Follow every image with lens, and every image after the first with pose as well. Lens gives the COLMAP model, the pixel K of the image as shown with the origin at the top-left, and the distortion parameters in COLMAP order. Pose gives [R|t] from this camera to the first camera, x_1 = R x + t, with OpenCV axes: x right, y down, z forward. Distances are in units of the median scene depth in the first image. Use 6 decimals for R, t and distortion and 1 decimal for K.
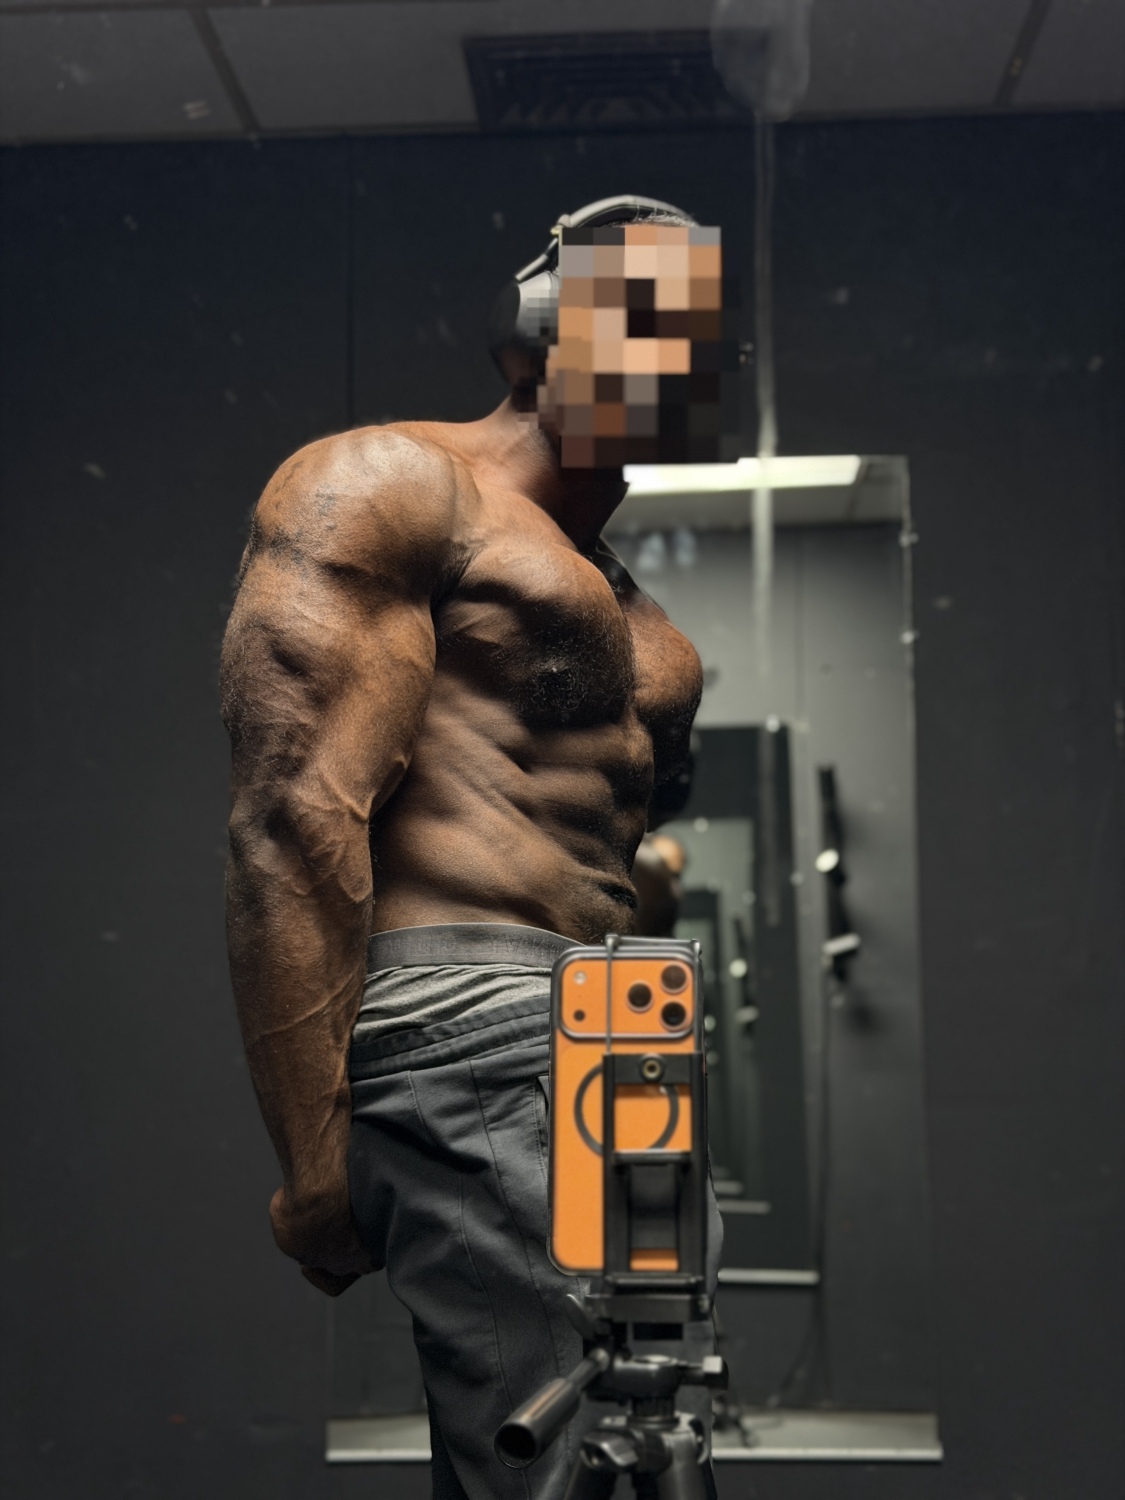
lens RADIAL K [[2103.5, 0, 541.9], [0, 2103.5, 766.5], [0, 0, 1]] dist [0.142207, 0.000000]
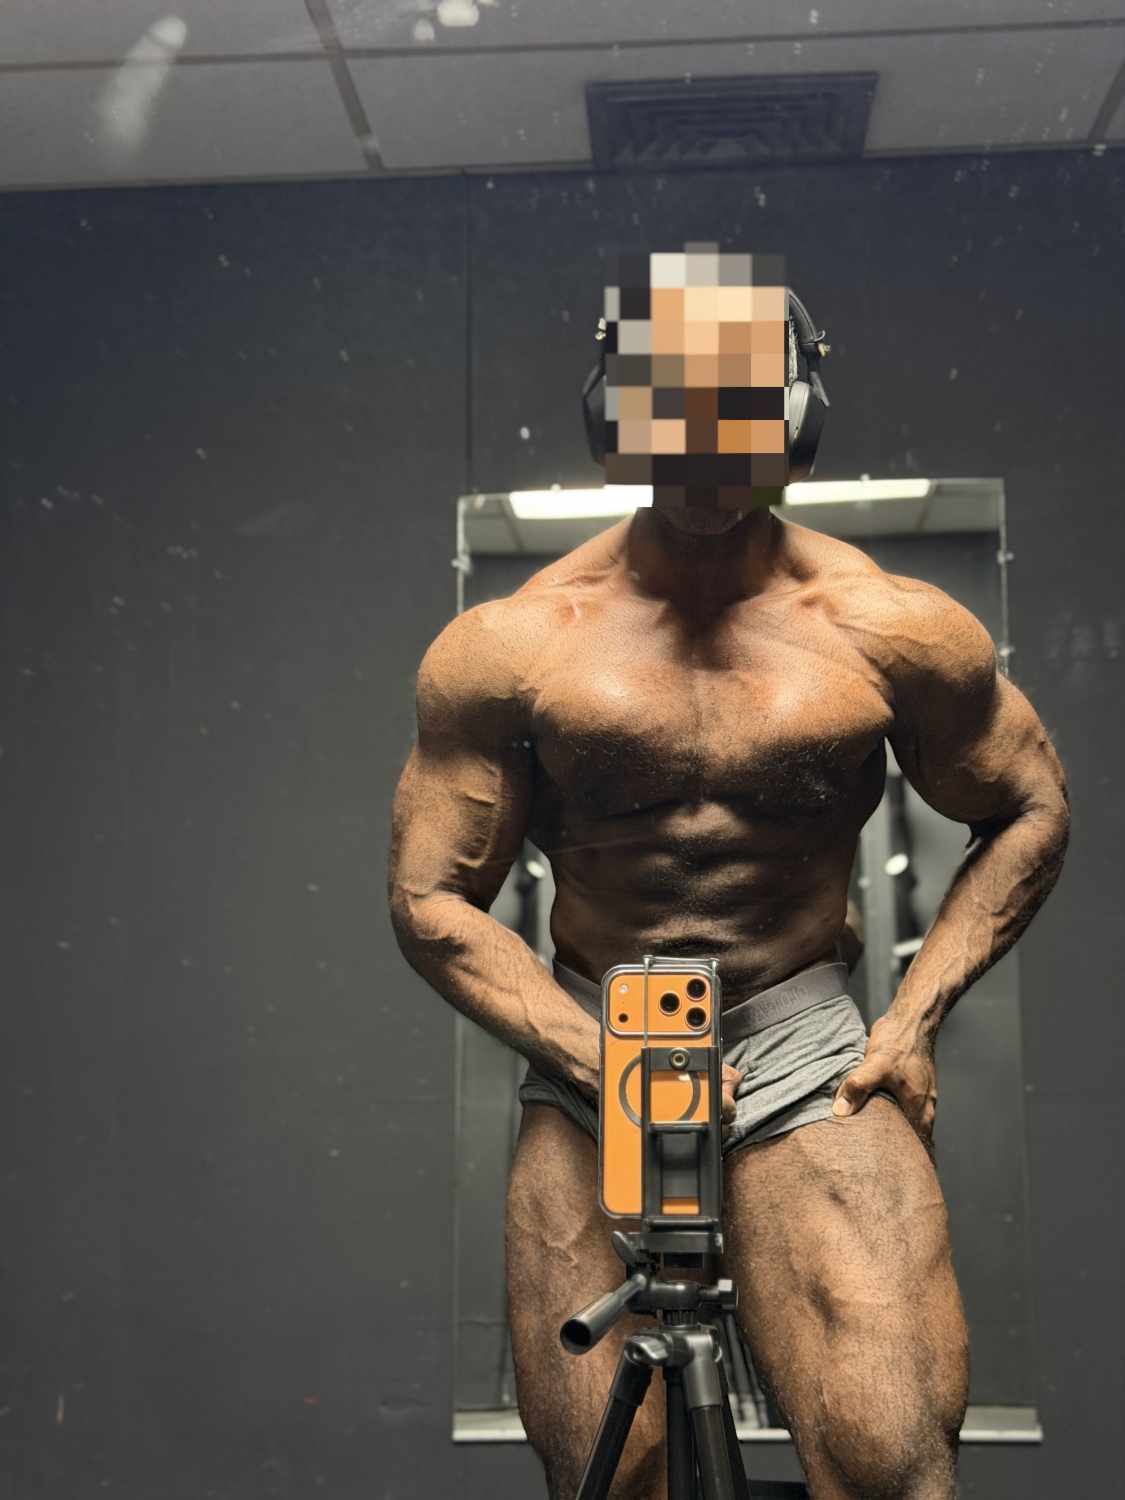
lens RADIAL K [[2103.5, 0, 574.9], [0, 2103.5, 768.6], [0, 0, 1]] dist [0.142207, 0.000000]
pose [[0.998993, -0.003361, -0.044746, 0.046937], [0.003476, 0.999991, 0.002481, -0.038837], [0.044737, -0.002634, 0.998995, -0.298718]]
